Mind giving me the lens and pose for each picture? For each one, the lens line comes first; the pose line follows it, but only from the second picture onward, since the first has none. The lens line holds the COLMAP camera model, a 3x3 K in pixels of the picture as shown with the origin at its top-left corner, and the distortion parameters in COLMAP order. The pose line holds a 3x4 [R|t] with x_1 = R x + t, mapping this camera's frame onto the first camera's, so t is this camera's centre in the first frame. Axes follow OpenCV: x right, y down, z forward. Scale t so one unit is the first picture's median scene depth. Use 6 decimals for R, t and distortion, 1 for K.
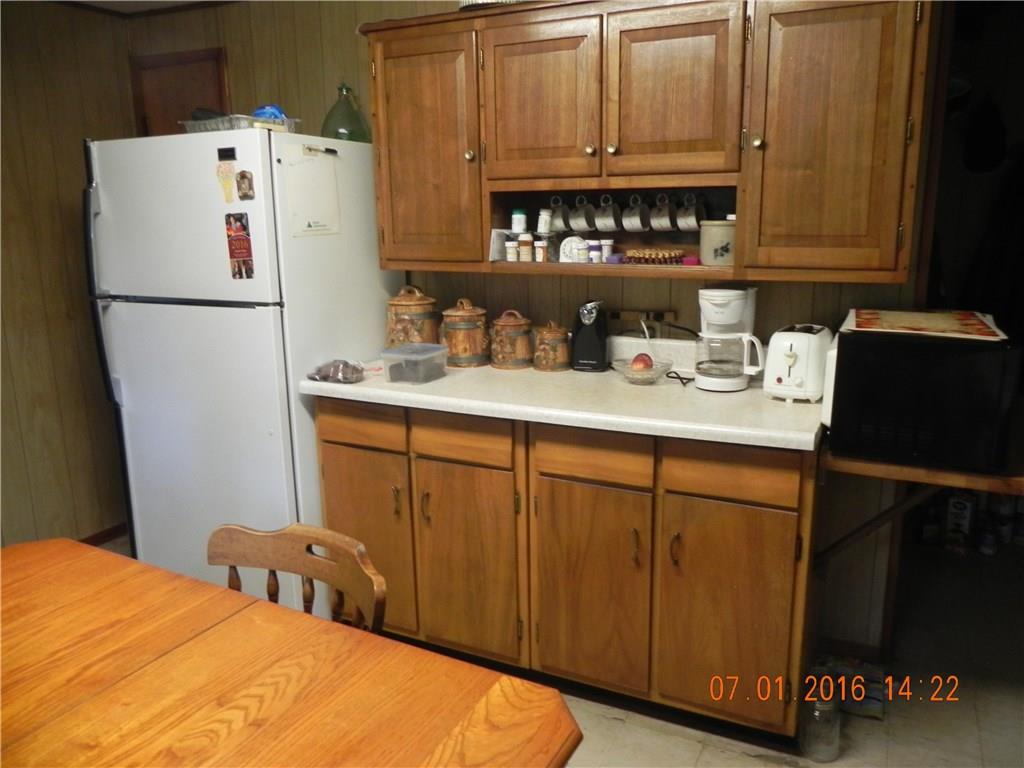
lens RADIAL K [[767.2, 0, 542.8], [0, 767.2, 376.0], [0, 0, 1]] dist [-0.003850, -0.001588]
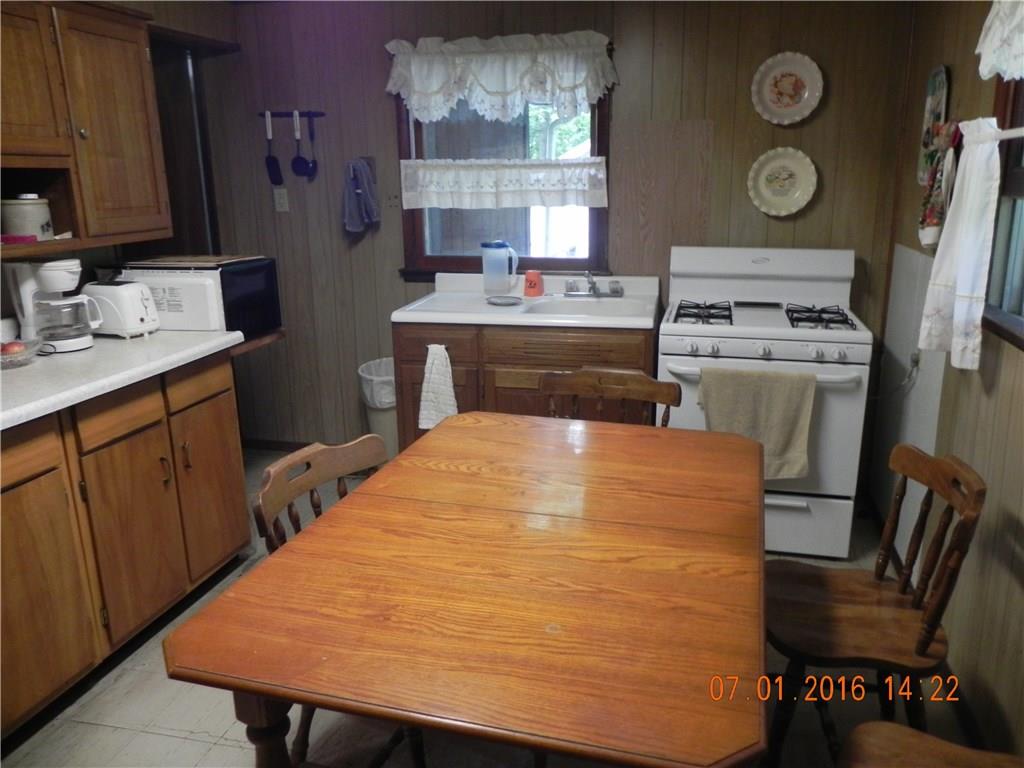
lens RADIAL K [[767.2, 0, 542.8], [0, 767.2, 376.0], [0, 0, 1]] dist [-0.003850, -0.001588]
pose [[-0.205874, -0.240280, 0.948621, -1.133325], [0.222619, 0.932469, 0.284503, -0.129264], [-0.952920, 0.269753, -0.138481, 0.581686]]
